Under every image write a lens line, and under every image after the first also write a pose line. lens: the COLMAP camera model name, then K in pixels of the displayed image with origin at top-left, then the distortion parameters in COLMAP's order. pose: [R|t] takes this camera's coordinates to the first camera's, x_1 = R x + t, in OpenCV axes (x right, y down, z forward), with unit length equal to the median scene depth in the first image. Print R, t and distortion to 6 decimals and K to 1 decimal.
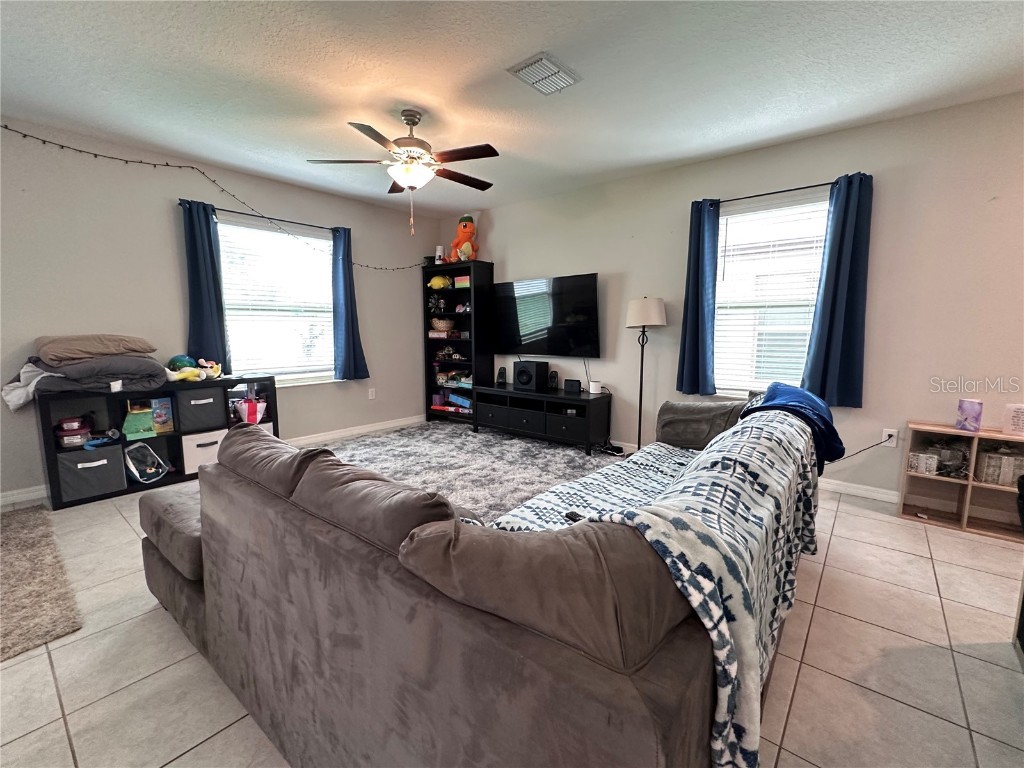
lens RADIAL K [[444.6, 0, 510.4], [0, 444.6, 382.8], [0, 0, 1]] dist [-0.002760, -0.000249]
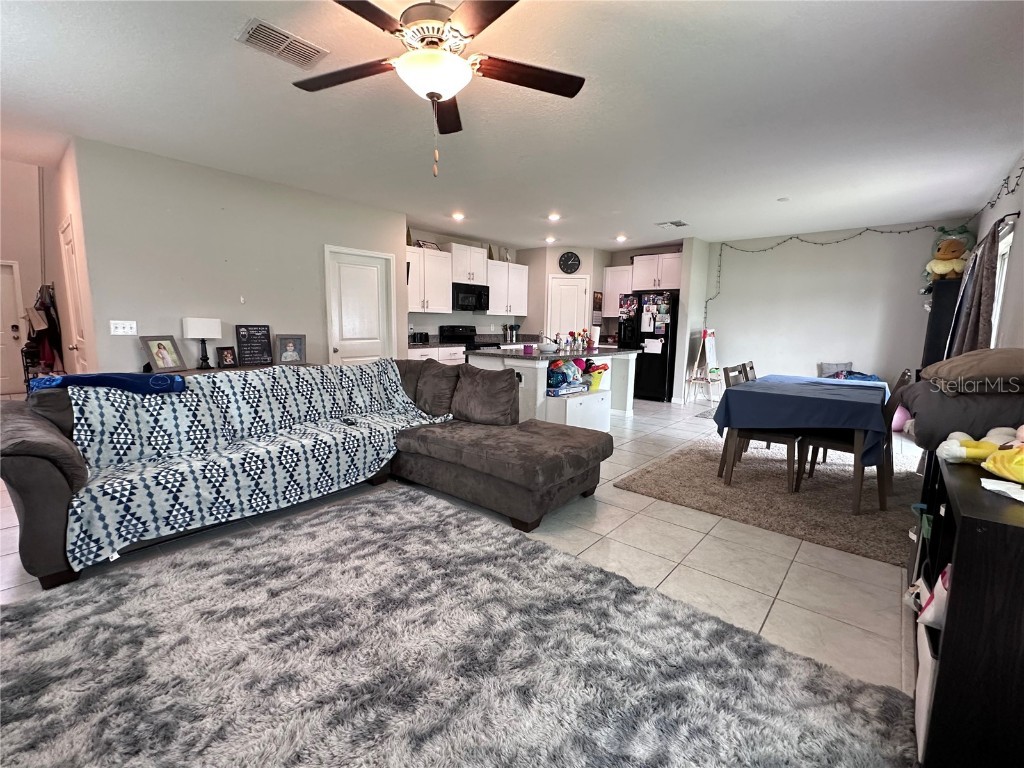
lens RADIAL K [[444.6, 0, 510.4], [0, 444.6, 382.8], [0, 0, 1]] dist [-0.002760, -0.000249]
pose [[-0.999527, -0.019752, 0.023551, -0.241055], [-0.013069, 0.966581, 0.256029, -0.149697], [-0.027821, 0.255600, -0.966382, 1.165306]]
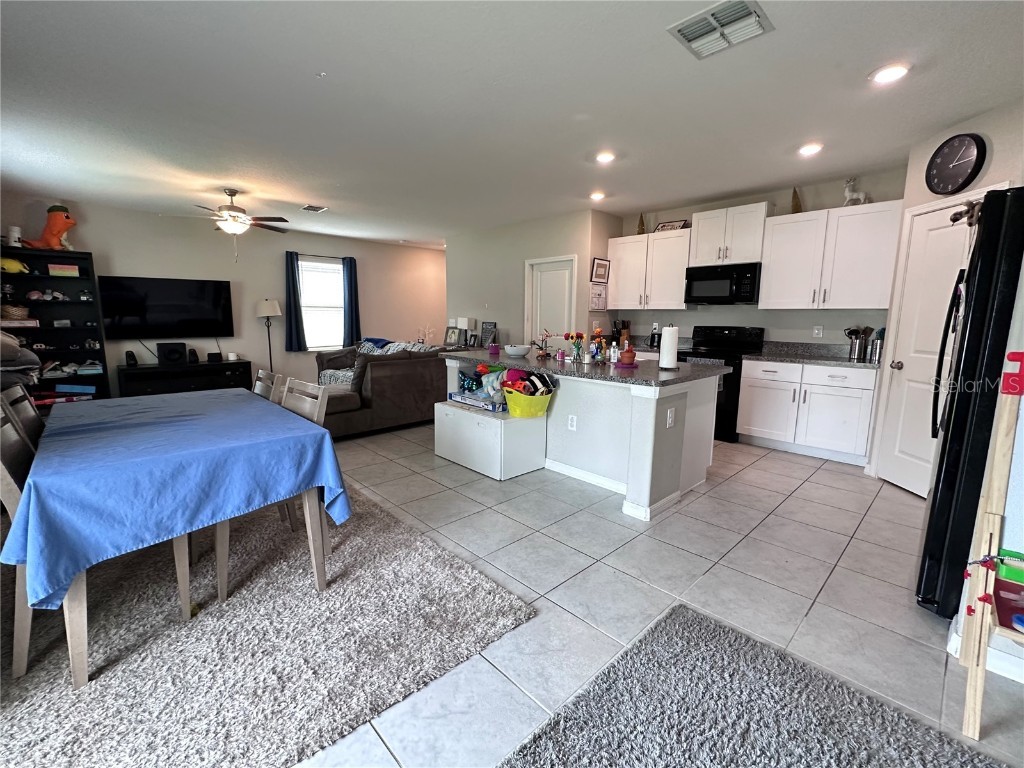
lens RADIAL K [[444.6, 0, 510.4], [0, 444.6, 382.8], [0, 0, 1]] dist [-0.002760, -0.000249]
pose [[0.116771, -0.146513, 0.982292, -1.255210], [0.112974, 0.984598, 0.133427, 0.005141], [-0.986713, 0.095393, 0.131524, -0.130190]]
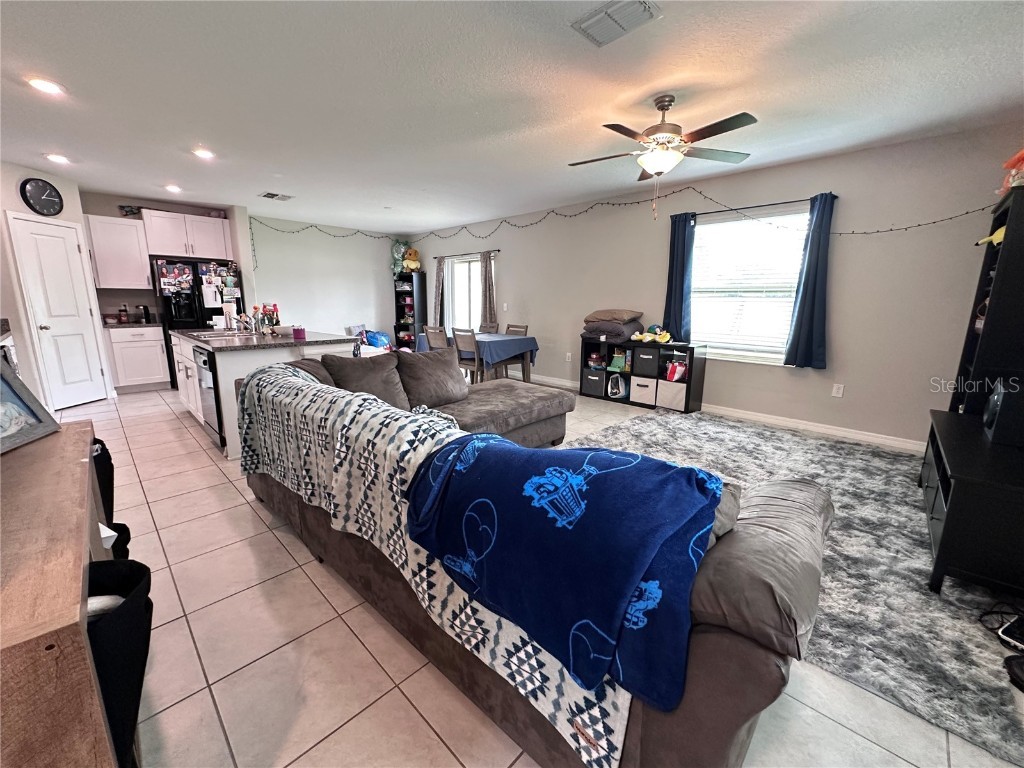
lens RADIAL K [[409.3, 0, 510.6], [0, 409.3, 381.6], [0, 0, 1]] dist [-0.003076, 0.000345]
pose [[-0.078241, 0.190659, -0.978533, 0.581810], [-0.134825, 0.970501, 0.199874, -0.074783], [0.987776, 0.147569, -0.050227, 0.534939]]
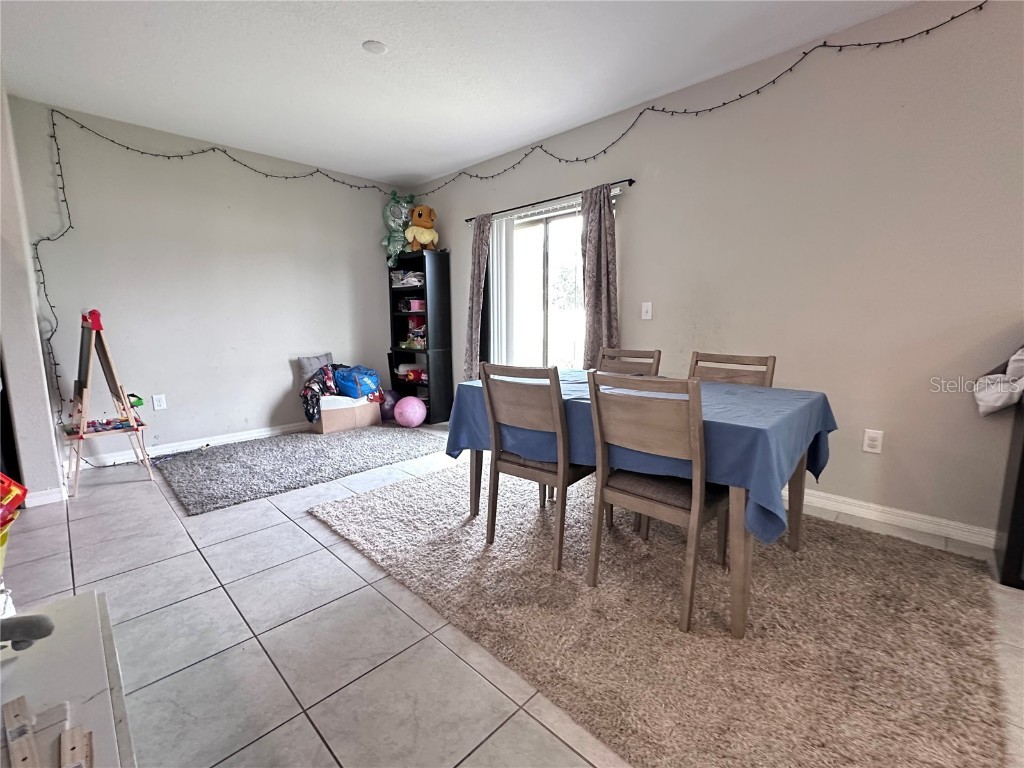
lens RADIAL K [[444.6, 0, 510.4], [0, 444.6, 382.8], [0, 0, 1]] dist [-0.002760, -0.000249]
pose [[-0.081024, 0.141634, -0.986598, -0.278010], [-0.119529, 0.981328, 0.150694, -0.000468], [0.989519, 0.130136, -0.062582, 0.220771]]
